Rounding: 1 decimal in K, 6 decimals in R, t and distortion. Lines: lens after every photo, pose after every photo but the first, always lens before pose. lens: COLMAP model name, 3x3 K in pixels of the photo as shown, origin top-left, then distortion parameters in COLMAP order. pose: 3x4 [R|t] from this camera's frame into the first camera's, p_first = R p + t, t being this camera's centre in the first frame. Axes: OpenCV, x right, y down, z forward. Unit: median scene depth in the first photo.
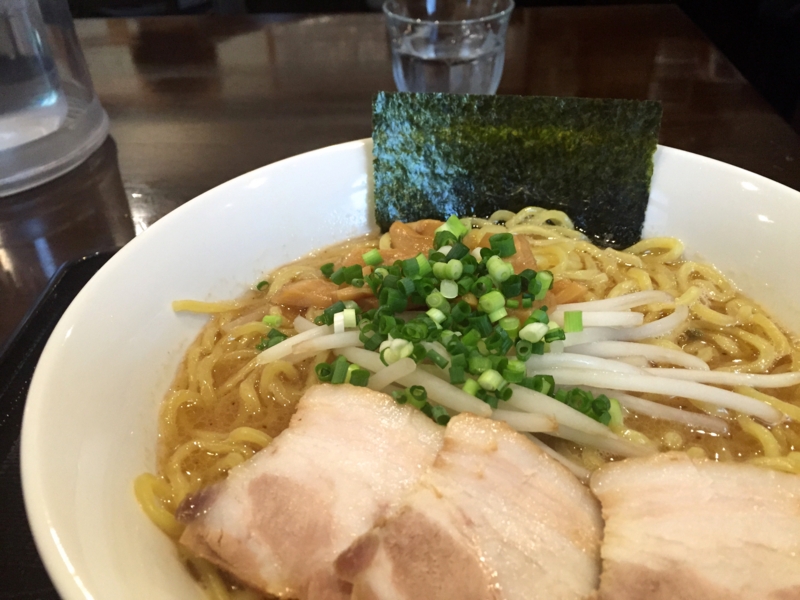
lens RADIAL K [[684.1, 0, 415.3], [0, 684.1, 297.5], [0, 0, 1]] dist [0.085813, -0.130036]
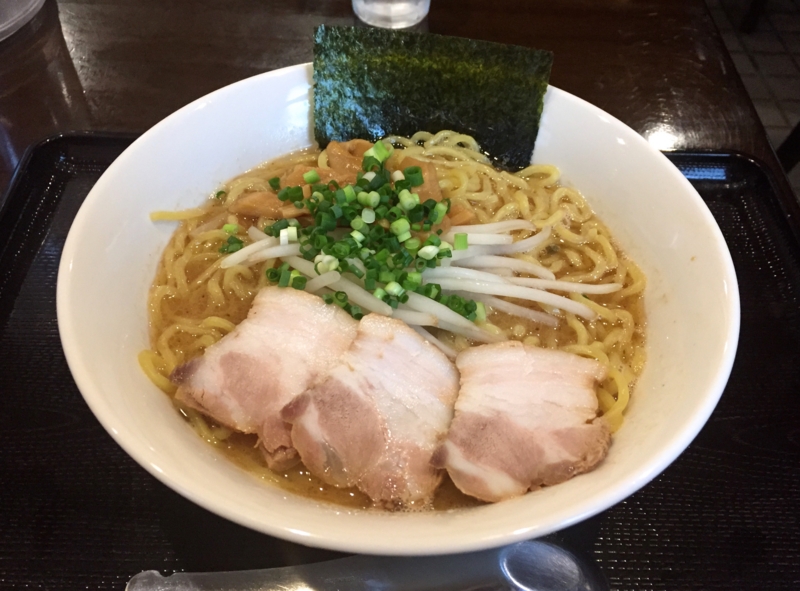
lens RADIAL K [[589.4, 0, 400.0], [0, 589.4, 295.5], [0, 0, 1]] dist [0.045278, 0.000769]
pose [[0.995967, 0.025475, 0.086024, 0.018814], [-0.040333, 0.983620, 0.175683, -0.075018], [-0.080139, -0.178444, 0.980681, -0.178389]]
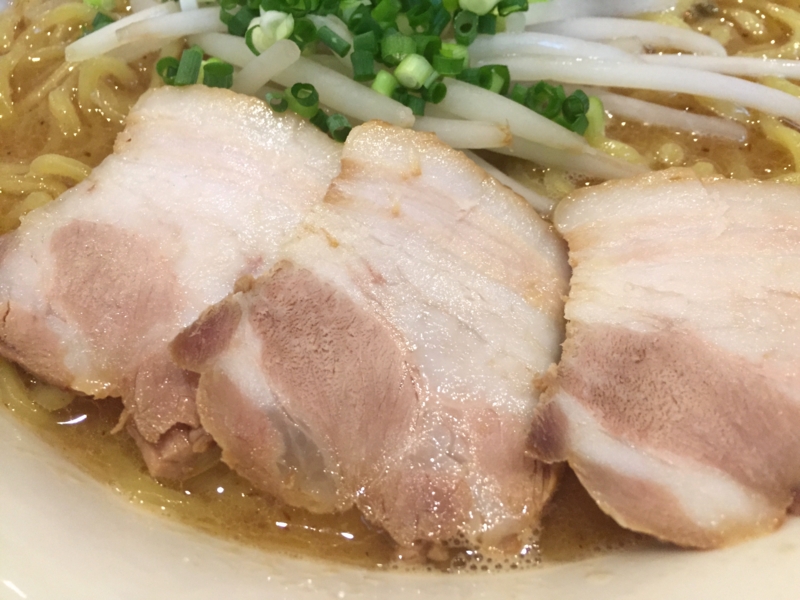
lens RADIAL K [[833.4, 0, 379.7], [0, 833.4, 331.6], [0, 0, 1]] dist [0.005164, -0.018365]
pose [[0.998386, -0.039325, 0.040980, 0.032954], [0.020882, 0.925142, 0.379047, 0.045606], [-0.052818, -0.377579, 0.924470, 0.161628]]
